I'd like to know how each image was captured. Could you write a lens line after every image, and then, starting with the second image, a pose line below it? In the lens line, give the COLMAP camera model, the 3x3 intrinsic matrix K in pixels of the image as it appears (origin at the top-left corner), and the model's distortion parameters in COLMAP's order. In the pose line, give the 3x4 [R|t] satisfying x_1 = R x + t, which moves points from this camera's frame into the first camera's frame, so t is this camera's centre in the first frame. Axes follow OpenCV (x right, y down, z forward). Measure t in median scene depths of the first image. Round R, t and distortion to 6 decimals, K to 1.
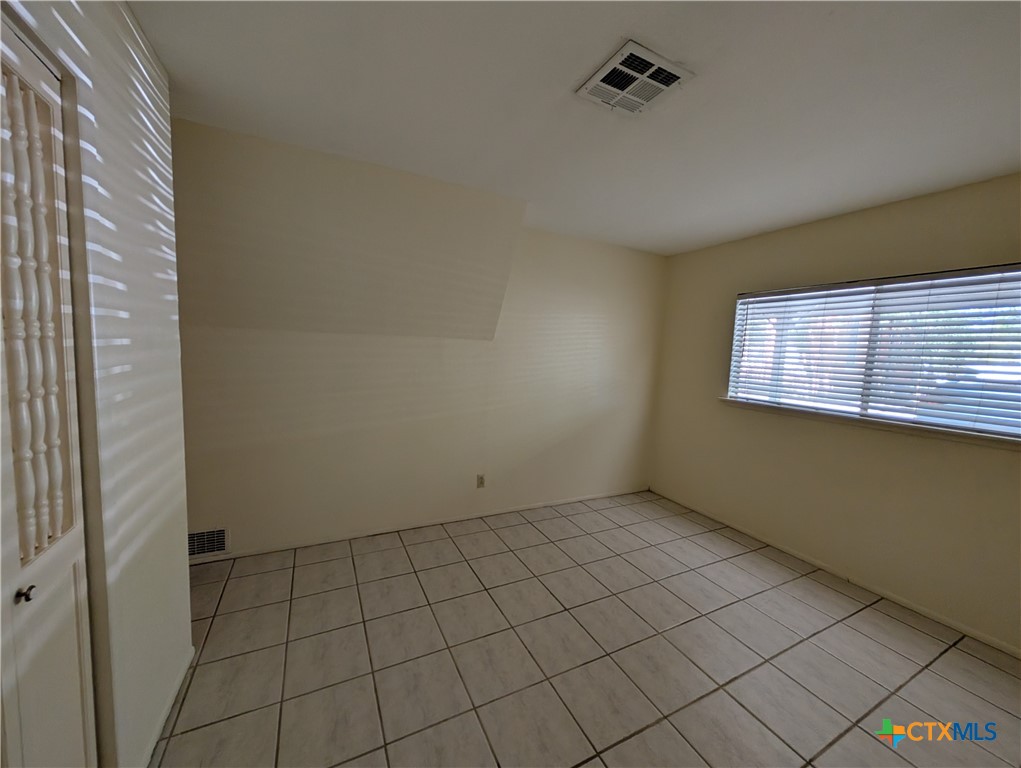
lens RADIAL K [[386.0, 0, 512.7], [0, 386.0, 385.2], [0, 0, 1]] dist [0.000641, -0.000112]
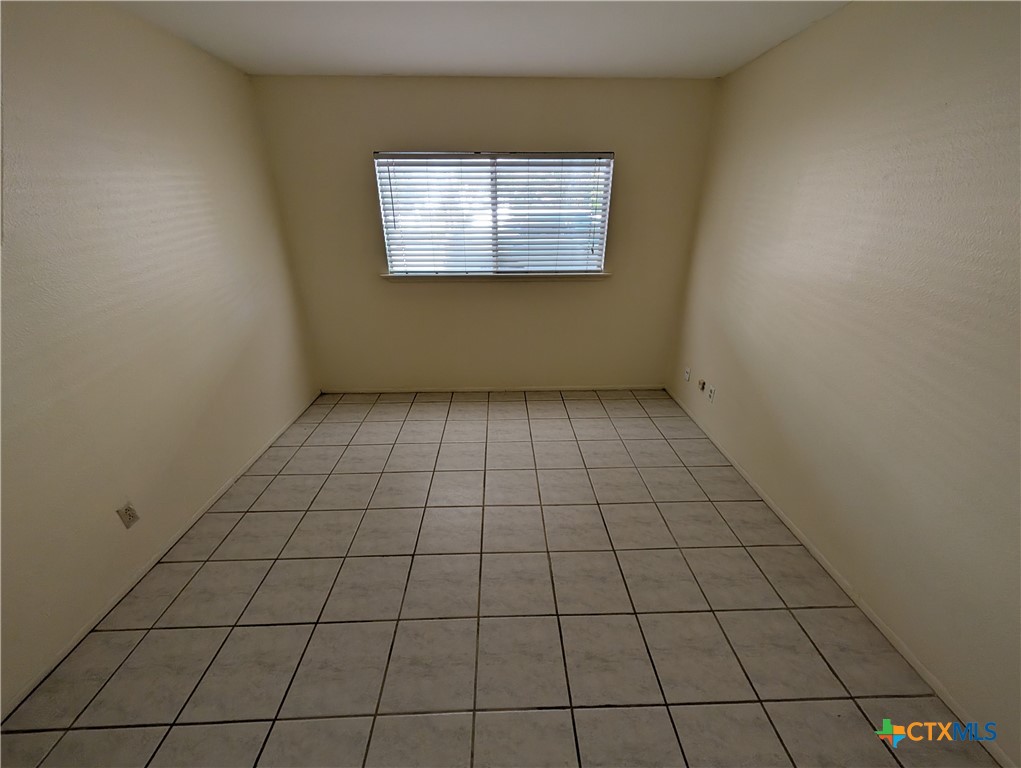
lens RADIAL K [[386.0, 0, 512.7], [0, 386.0, 385.2], [0, 0, 1]] dist [0.000641, -0.000112]
pose [[0.417557, -0.418648, 0.806461, -0.249759], [0.102150, 0.903539, 0.416153, -0.102420], [-0.902891, -0.091388, 0.420044, 0.335619]]
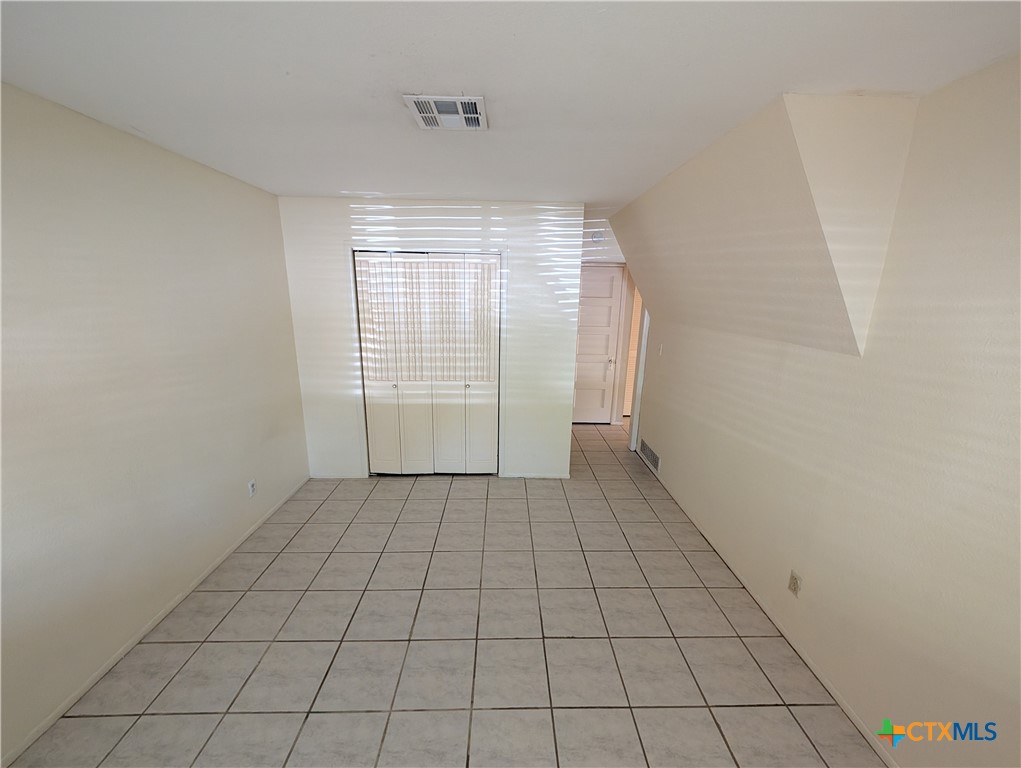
lens RADIAL K [[386.0, 0, 512.7], [0, 386.0, 385.2], [0, 0, 1]] dist [0.000641, -0.000112]
pose [[-0.429897, 0.167733, -0.887161, 0.675091], [-0.116136, 0.964157, 0.238567, -0.163697], [0.895378, 0.205591, -0.395008, 0.890473]]
